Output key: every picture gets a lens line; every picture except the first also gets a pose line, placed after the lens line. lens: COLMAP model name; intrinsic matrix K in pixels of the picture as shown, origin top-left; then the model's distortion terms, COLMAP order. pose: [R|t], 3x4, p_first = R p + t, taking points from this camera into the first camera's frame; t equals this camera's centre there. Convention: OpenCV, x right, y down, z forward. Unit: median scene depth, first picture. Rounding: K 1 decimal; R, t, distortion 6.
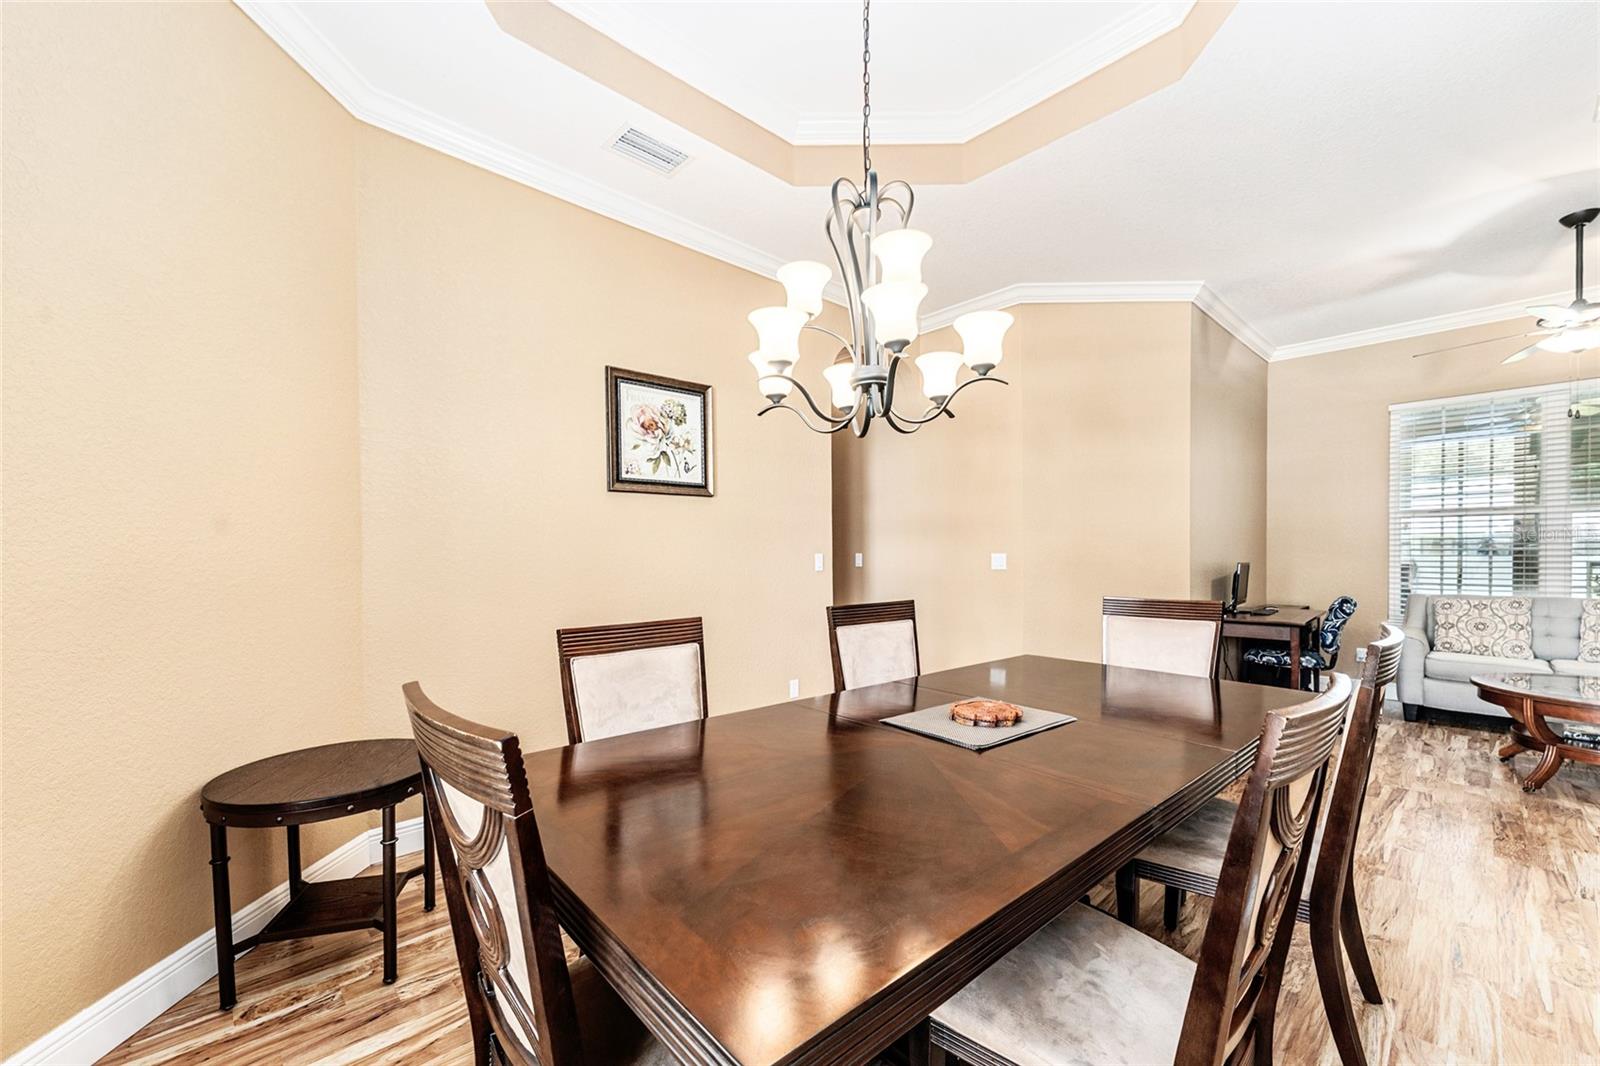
lens RADIAL K [[644.9, 0, 800.0], [0, 644.9, 533.0], [0, 0, 1]] dist [0.002001, 0.000347]
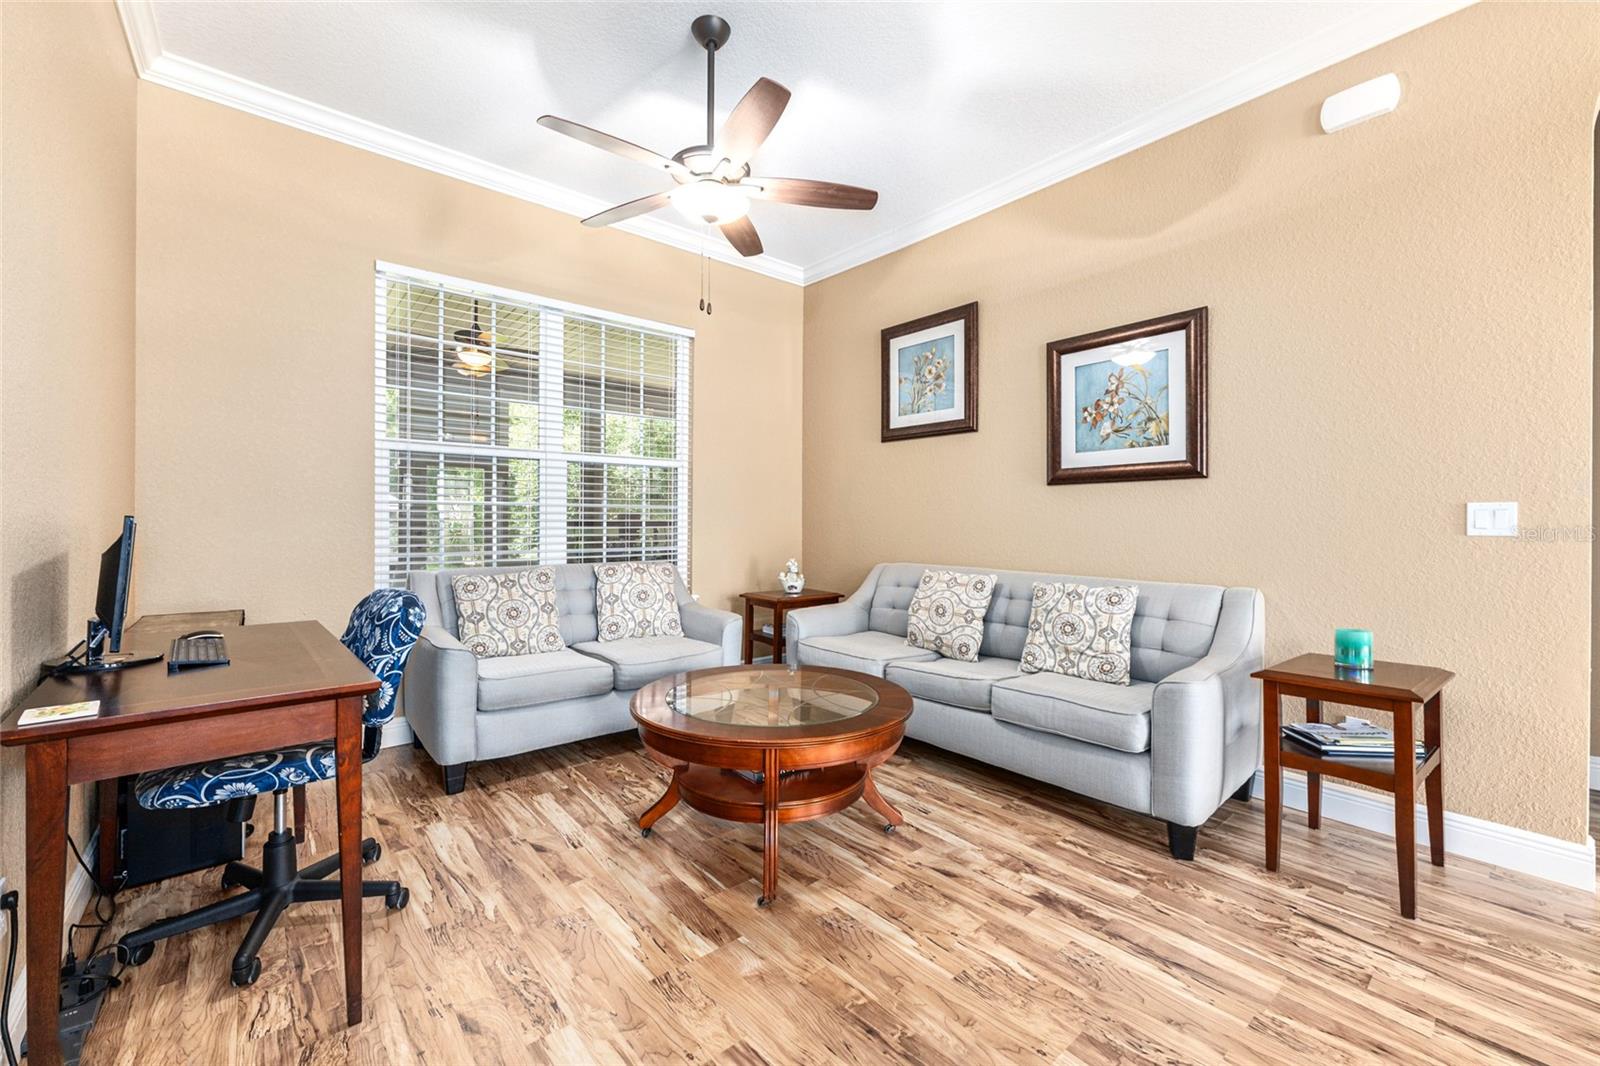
lens RADIAL K [[644.9, 0, 800.0], [0, 644.9, 533.0], [0, 0, 1]] dist [0.002001, 0.000347]
pose [[0.049836, -0.014184, 0.998657, 0.397317], [-0.038367, 0.999134, 0.016106, 0.037970], [-0.998020, -0.039118, 0.049249, 0.692074]]
